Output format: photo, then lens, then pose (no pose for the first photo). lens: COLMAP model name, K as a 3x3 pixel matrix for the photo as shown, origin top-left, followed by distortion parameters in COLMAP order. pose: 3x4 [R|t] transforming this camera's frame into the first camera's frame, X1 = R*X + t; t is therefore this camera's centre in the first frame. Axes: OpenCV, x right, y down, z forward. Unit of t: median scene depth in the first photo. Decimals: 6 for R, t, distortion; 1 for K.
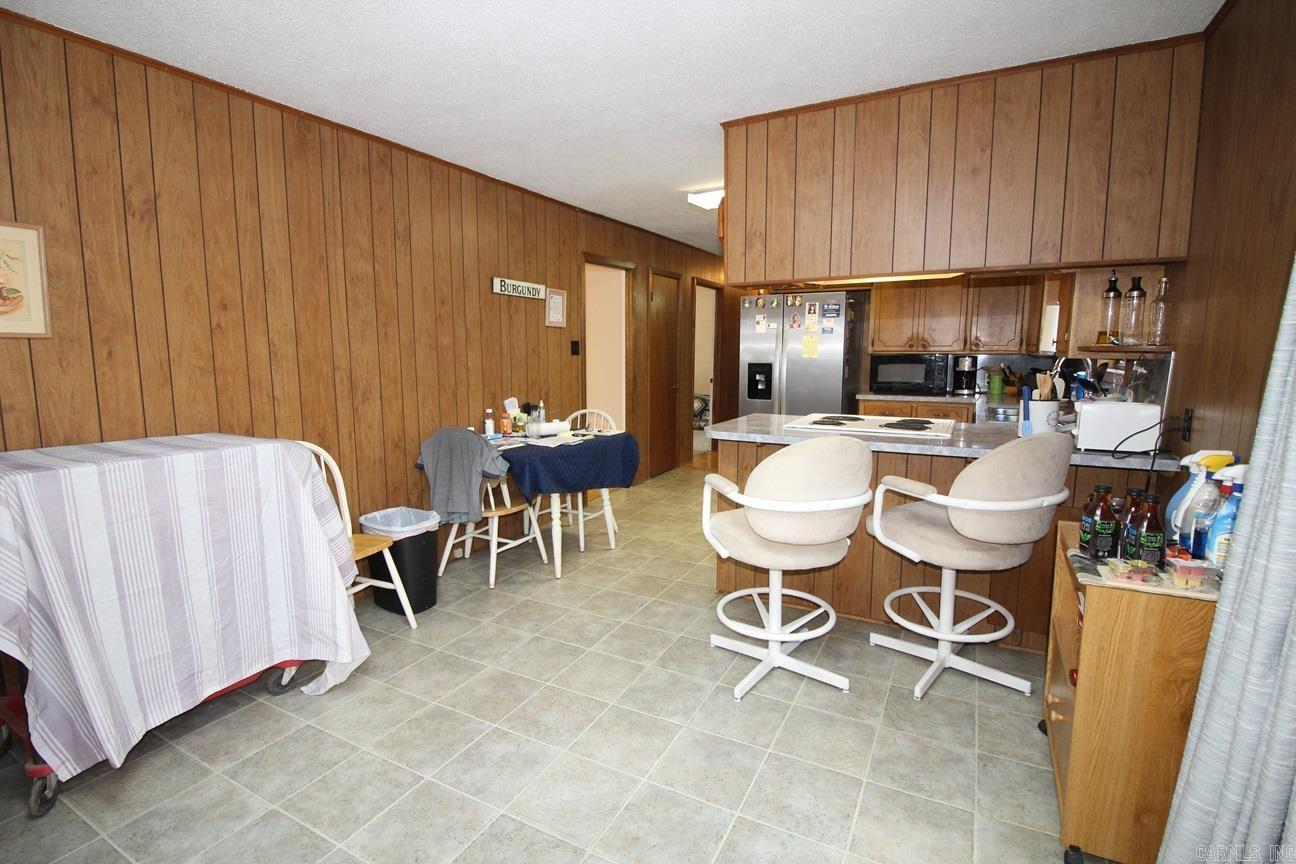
lens RADIAL K [[599.8, 0, 653.1], [0, 599.8, 435.0], [0, 0, 1]] dist [0.000150, -0.019403]
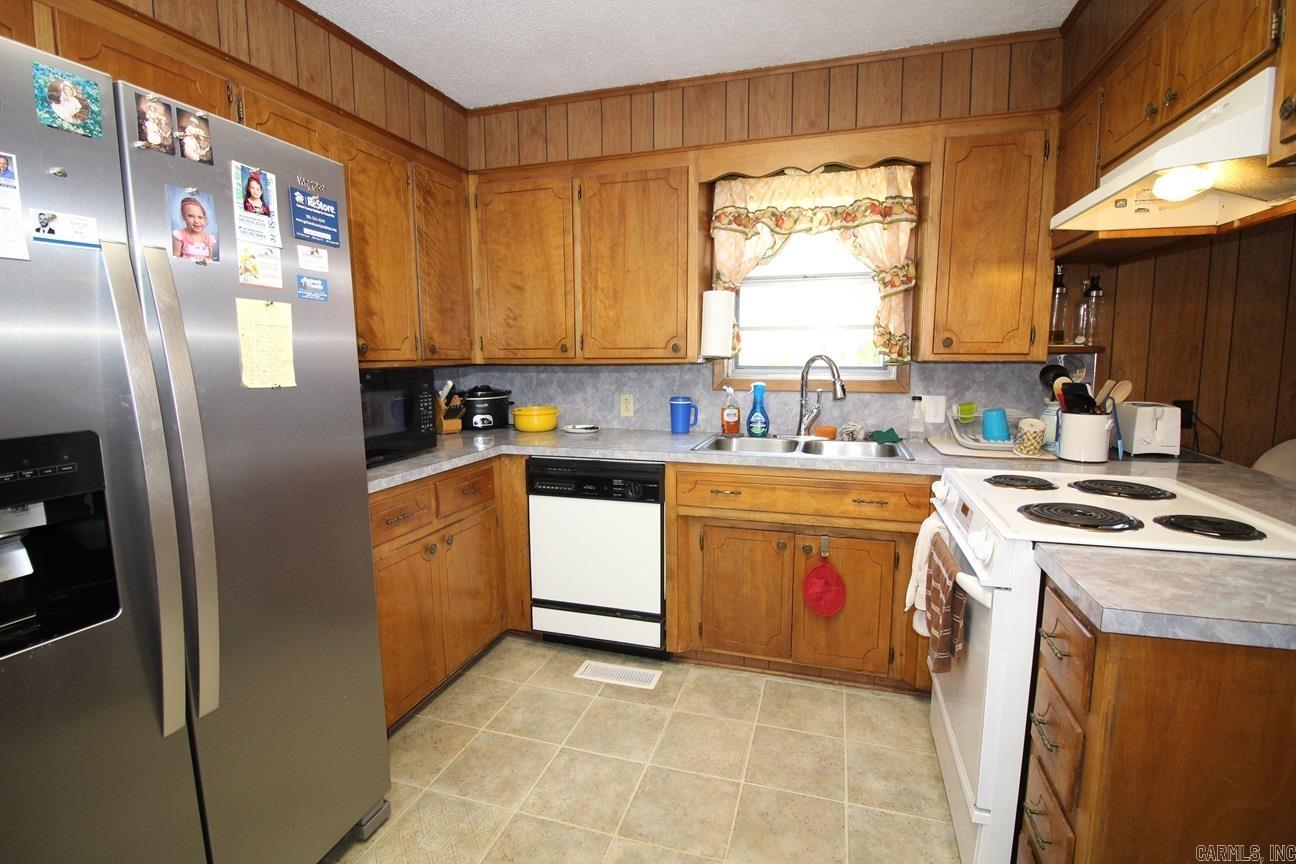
lens RADIAL K [[607.9, 0, 650.5], [0, 607.9, 430.1], [0, 0, 1]] dist [0.002036, -0.009589]
pose [[-0.195183, -0.115009, 0.974000, -0.040869], [0.145478, 0.978720, 0.144719, -0.229073], [-0.969917, 0.169942, -0.174298, 1.632926]]
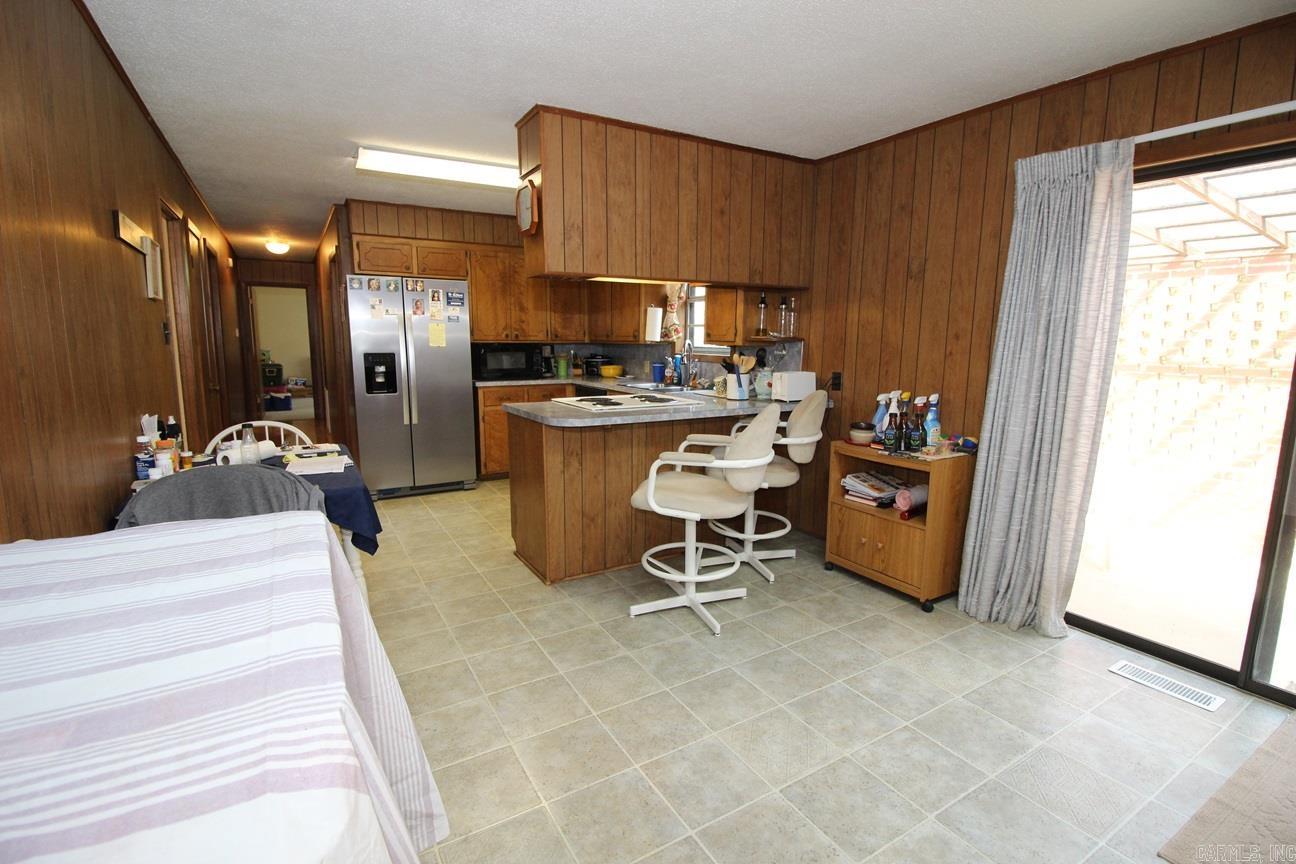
lens RADIAL K [[599.8, 0, 653.1], [0, 599.8, 435.0], [0, 0, 1]] dist [0.000150, -0.019403]
pose [[0.516580, -0.127749, 0.846655, -0.721218], [0.112493, 0.990362, 0.080795, -0.049297], [-0.848817, 0.053506, 0.525973, 0.379635]]
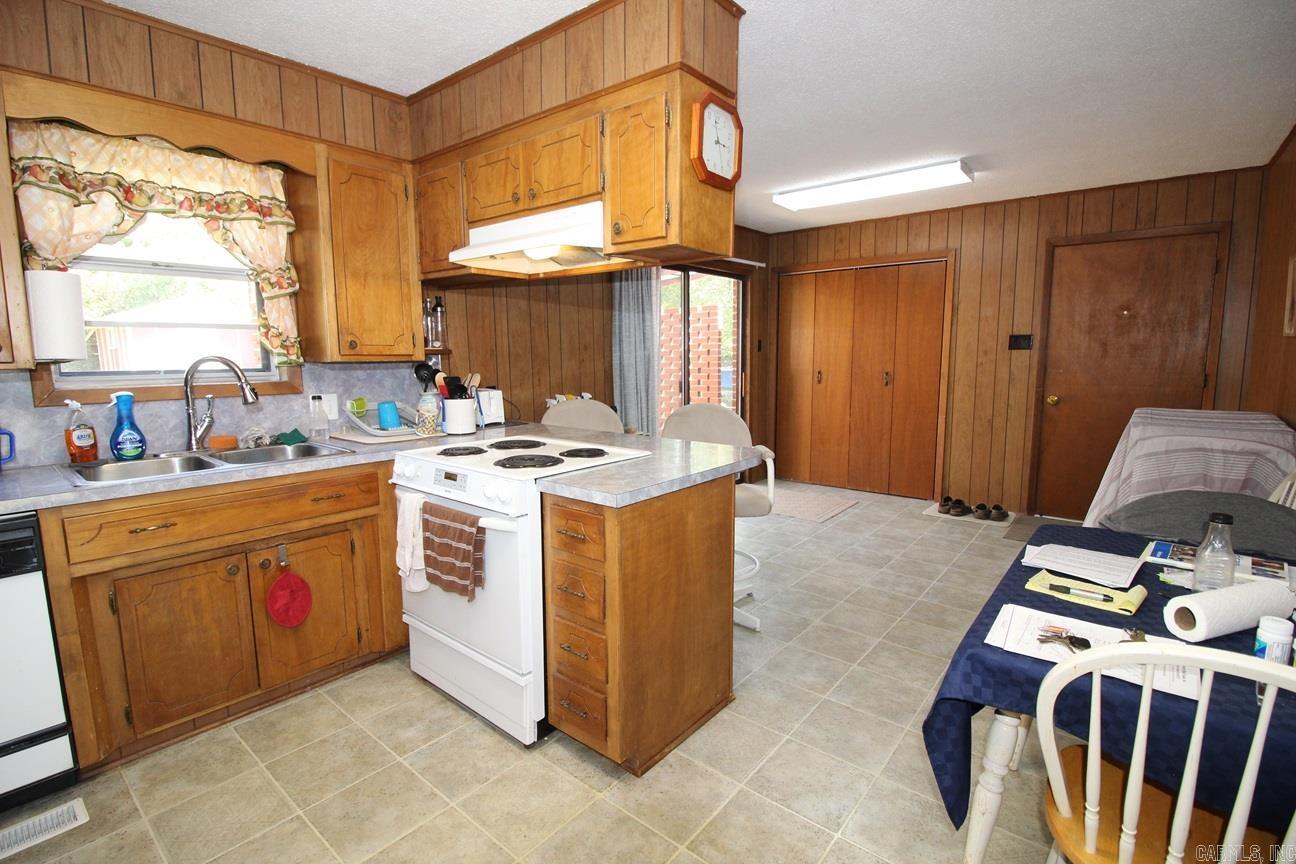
lens RADIAL K [[607.9, 0, 650.5], [0, 607.9, 430.1], [0, 0, 1]] dist [0.002036, -0.009589]
pose [[-0.979283, -0.015364, 0.201911, 0.071340], [0.039304, 0.963732, 0.263960, -0.269056], [-0.198644, 0.266428, -0.943163, 1.895463]]
